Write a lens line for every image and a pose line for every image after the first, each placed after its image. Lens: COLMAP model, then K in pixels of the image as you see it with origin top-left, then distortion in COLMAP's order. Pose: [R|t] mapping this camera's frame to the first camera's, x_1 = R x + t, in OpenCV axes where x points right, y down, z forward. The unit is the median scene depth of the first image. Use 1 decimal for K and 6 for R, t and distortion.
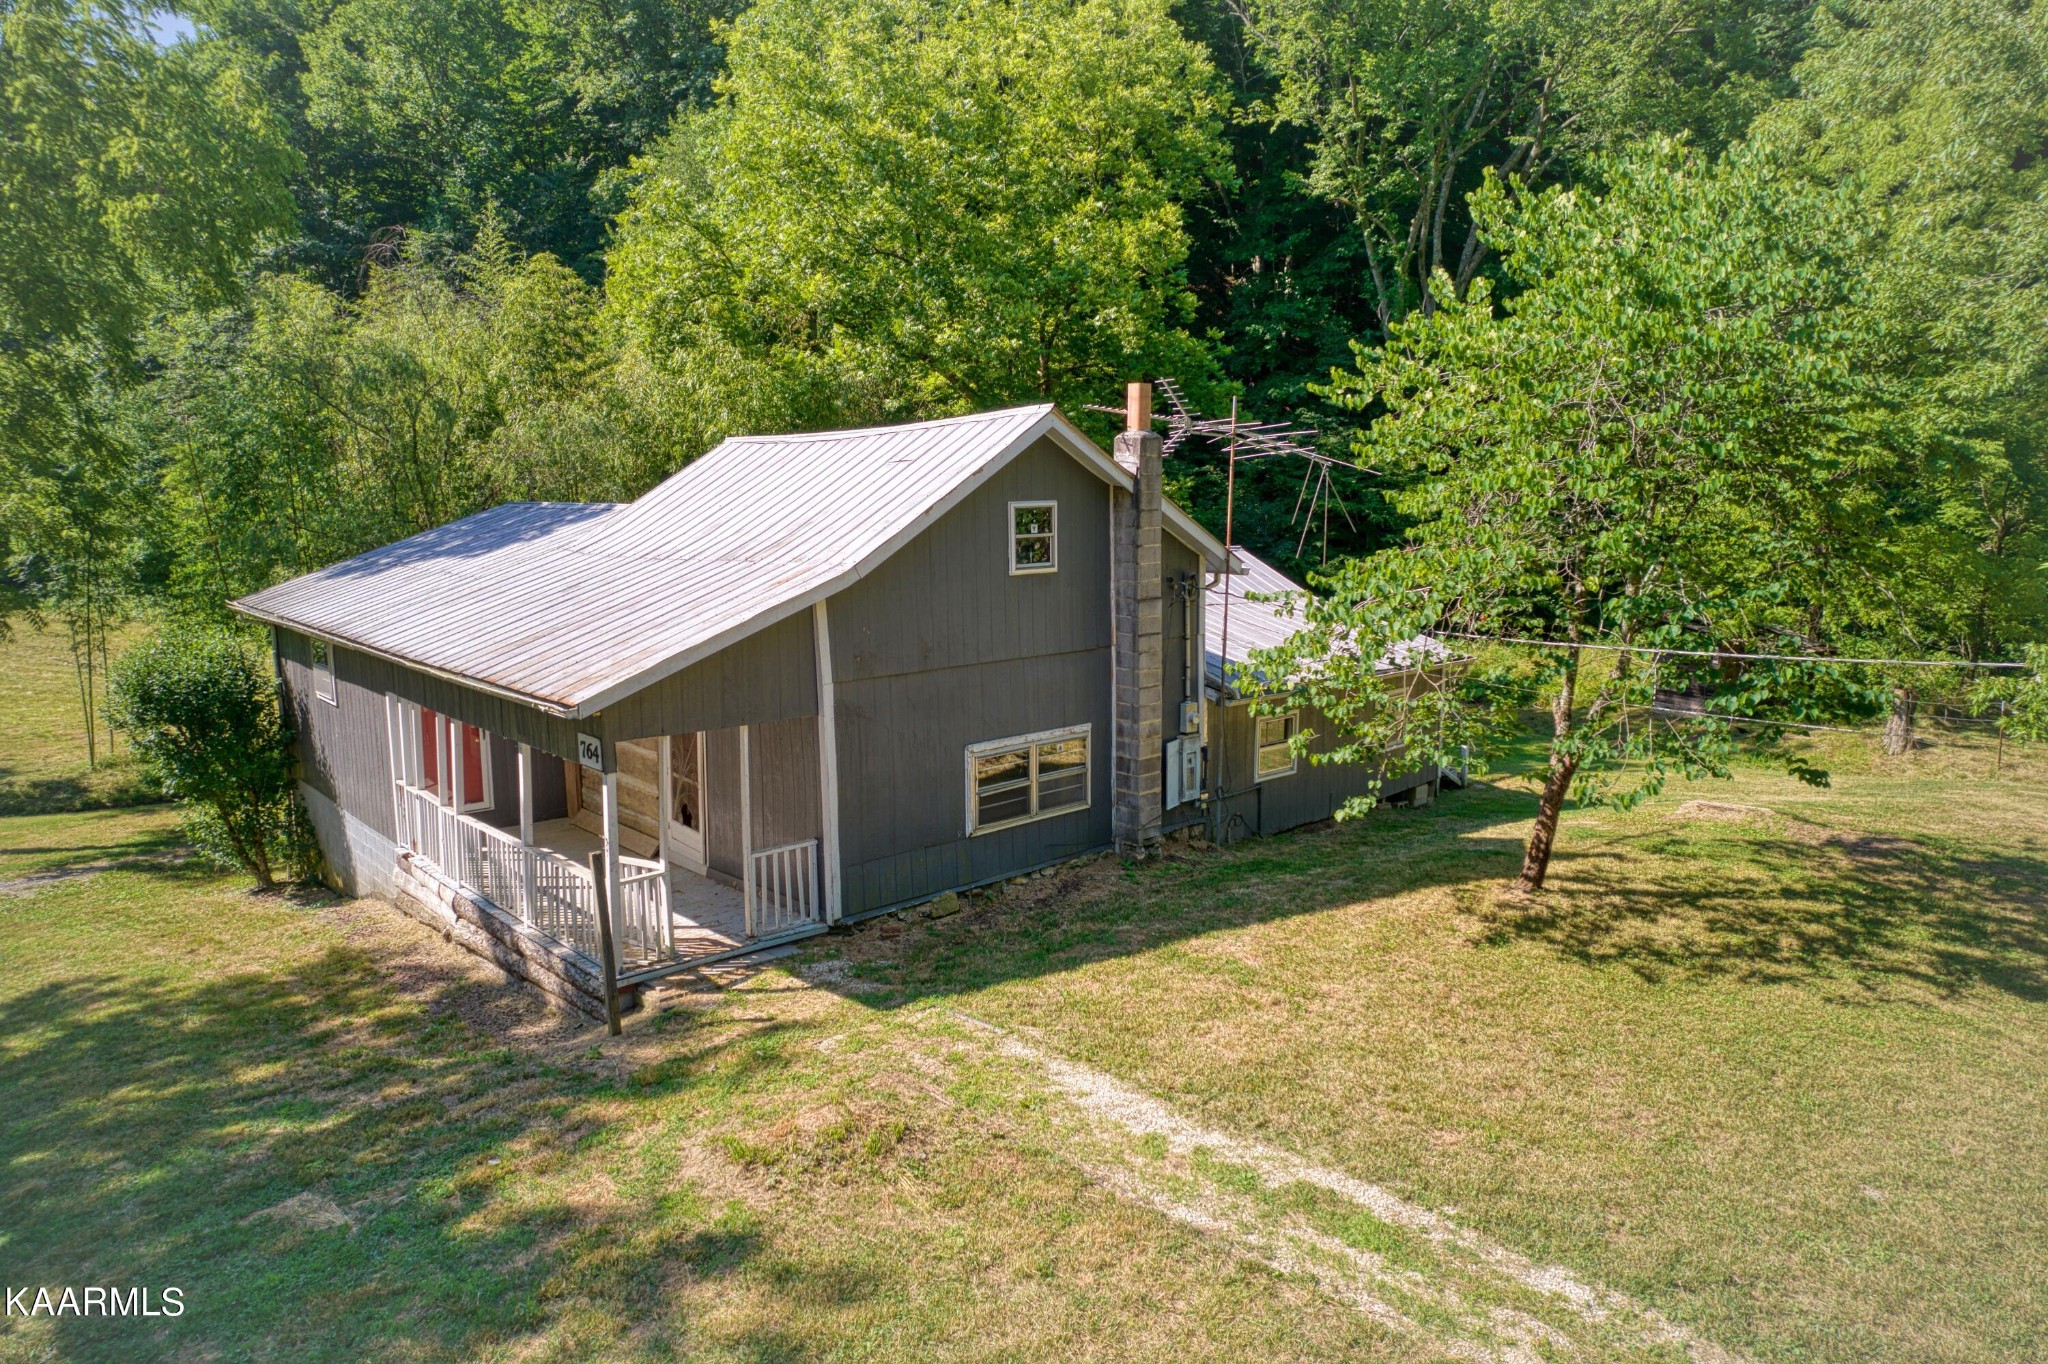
lens RADIAL K [[1306.0, 0, 1030.4], [0, 1306.0, 667.8], [0, 0, 1]] dist [-0.068526, 0.054422]
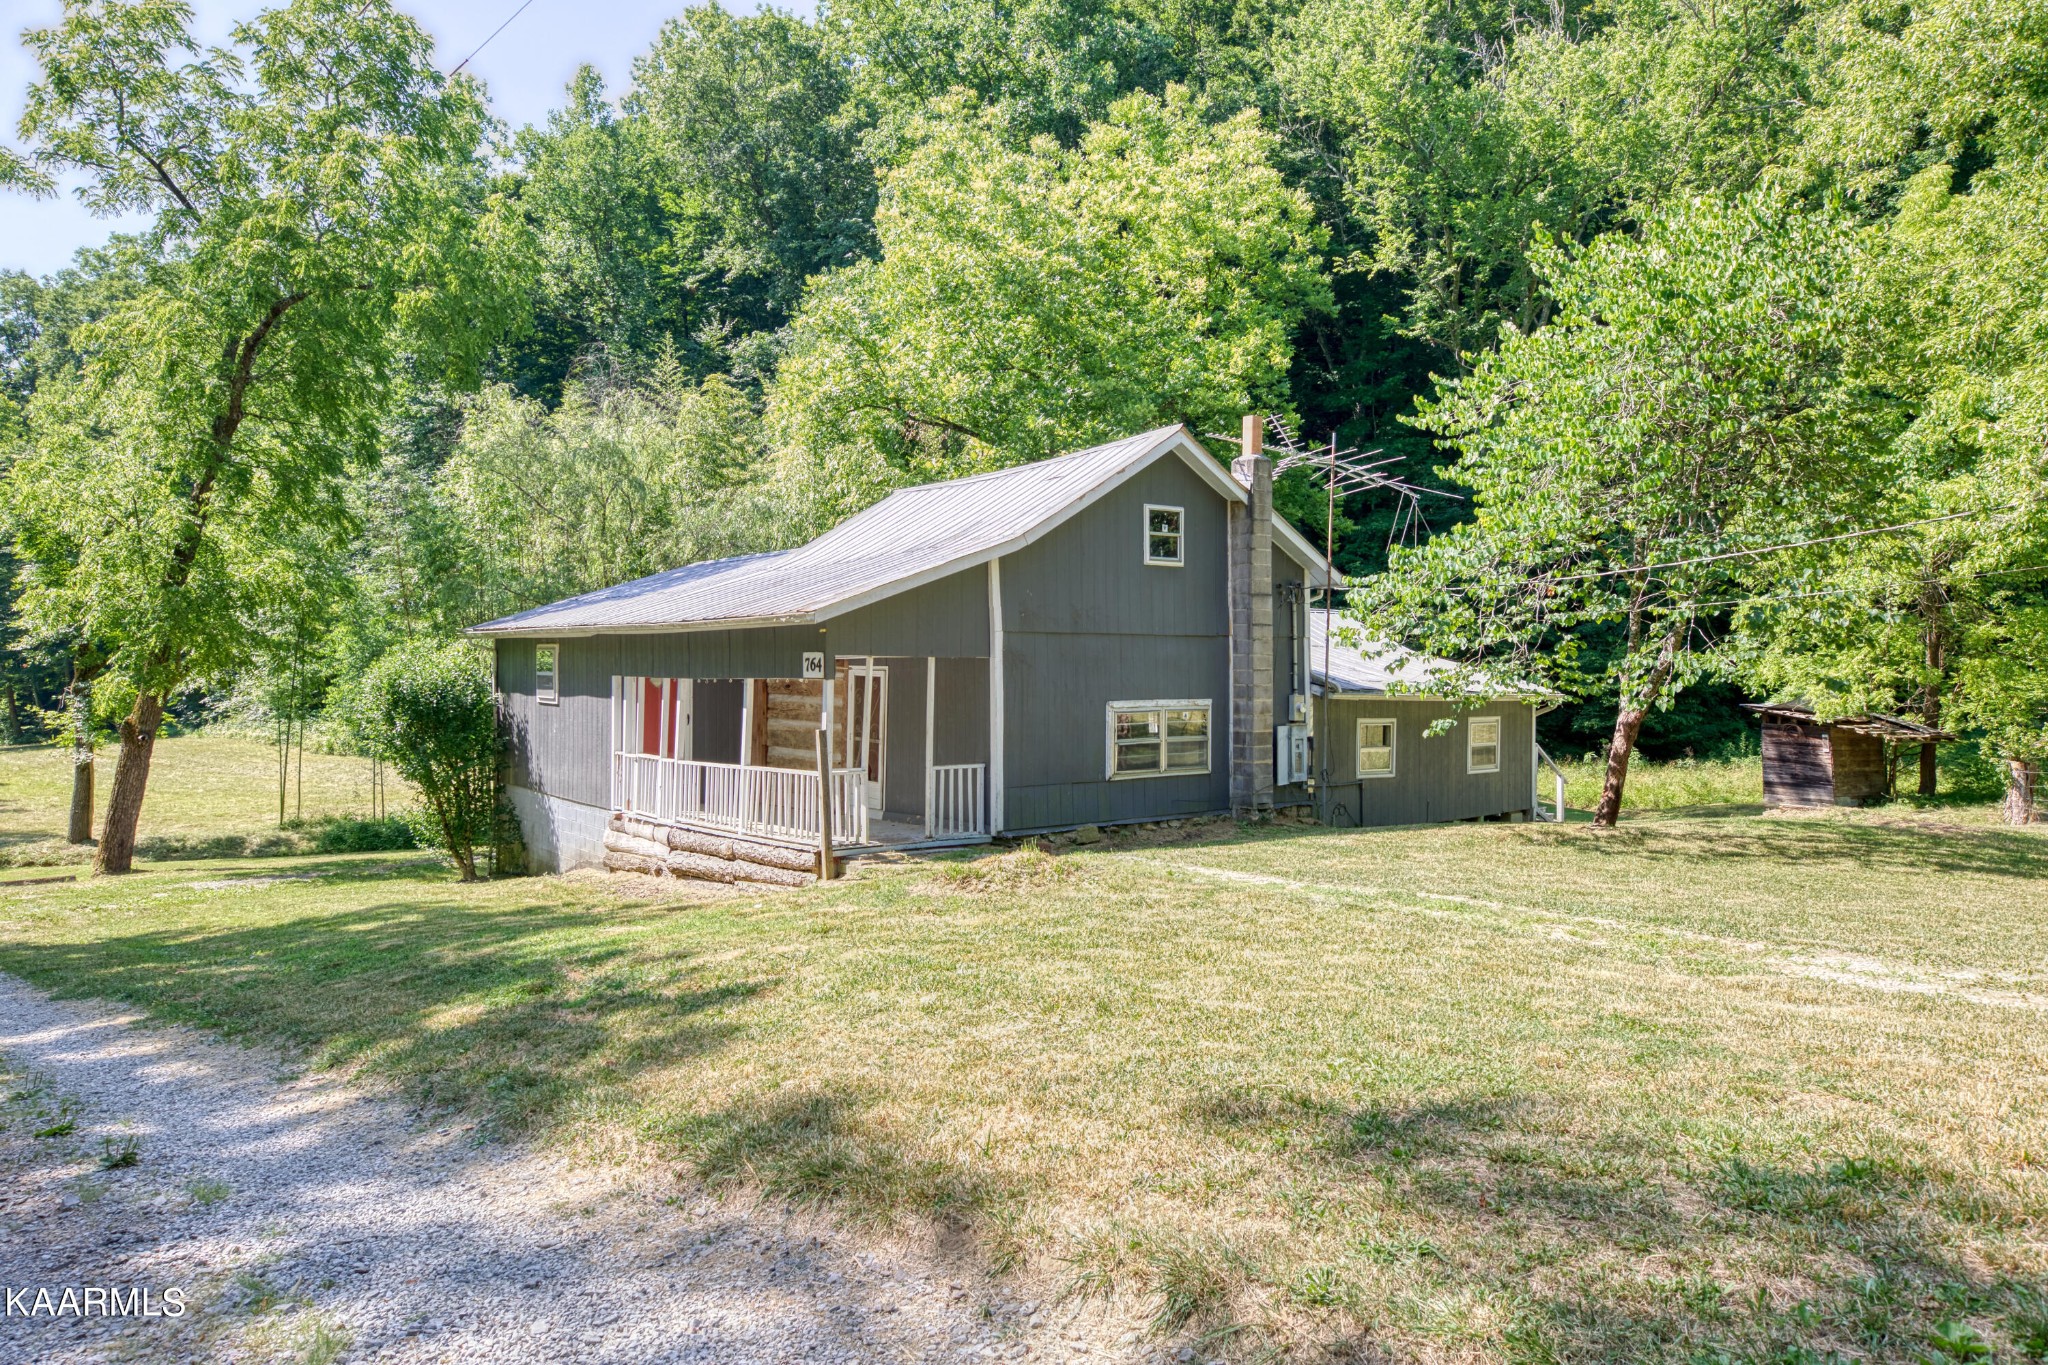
lens RADIAL K [[1344.7, 0, 1021.7], [0, 1344.7, 671.4], [0, 0, 1]] dist [-0.005581, 0.035497]
pose [[0.996834, 0.008374, -0.079067, -0.027034], [-0.019869, 0.989124, -0.145737, 0.189294], [0.076986, 0.146847, 0.986159, -0.195207]]
